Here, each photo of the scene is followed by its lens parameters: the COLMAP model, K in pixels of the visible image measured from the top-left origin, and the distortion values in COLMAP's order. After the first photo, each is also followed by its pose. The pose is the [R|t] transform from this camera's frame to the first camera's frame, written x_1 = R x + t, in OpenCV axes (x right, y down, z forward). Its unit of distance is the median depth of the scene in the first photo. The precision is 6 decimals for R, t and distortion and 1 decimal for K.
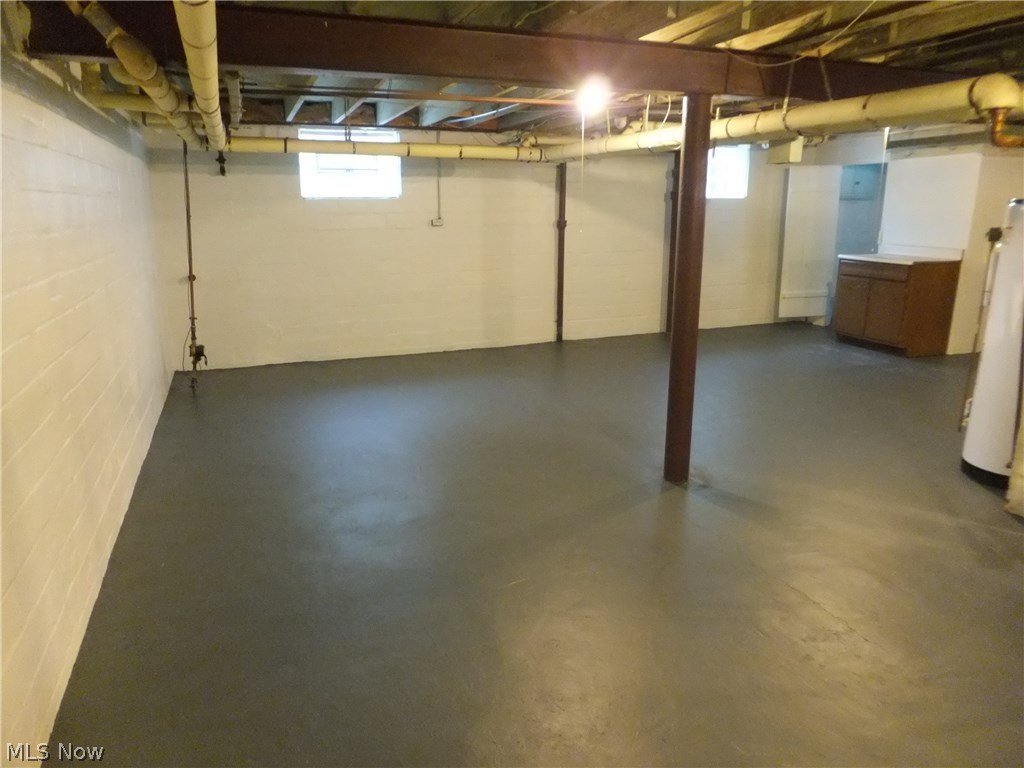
lens RADIAL K [[697.8, 0, 512.0], [0, 697.8, 384.0], [0, 0, 1]] dist [-0.025377, 0.027817]
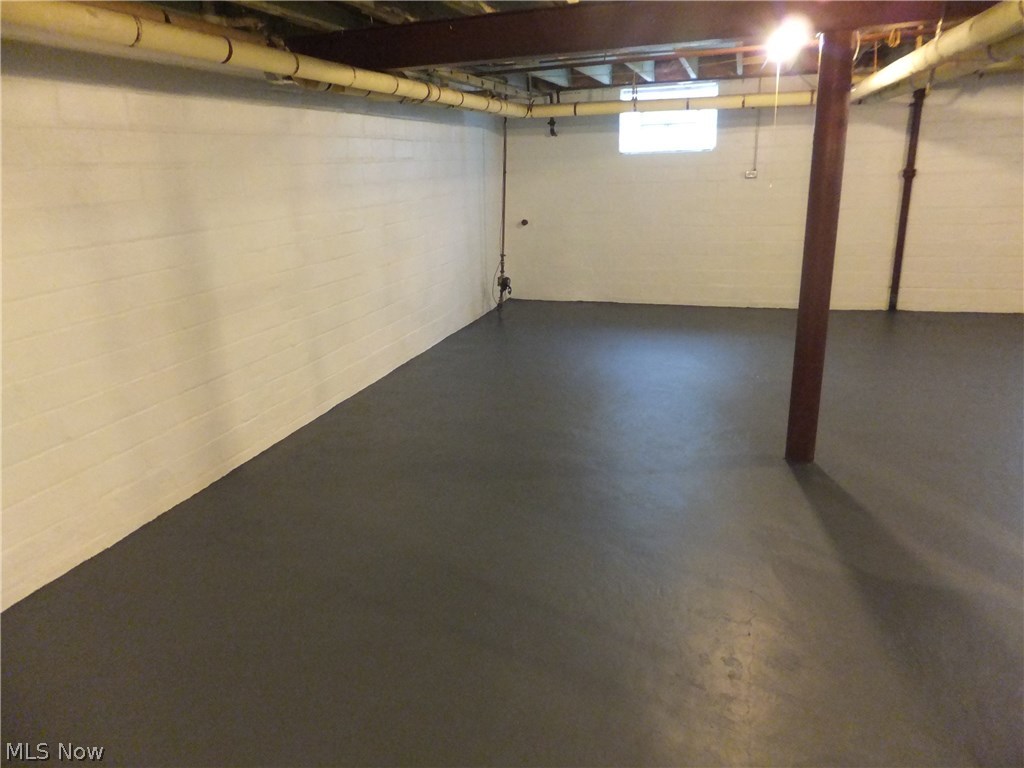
lens RADIAL K [[697.8, 0, 512.0], [0, 697.8, 384.0], [0, 0, 1]] dist [-0.025377, 0.027817]
pose [[0.764541, 0.172342, -0.621109, 0.322708], [-0.129123, 0.985011, 0.114374, -0.010595], [0.631510, -0.007244, 0.775334, 0.031279]]
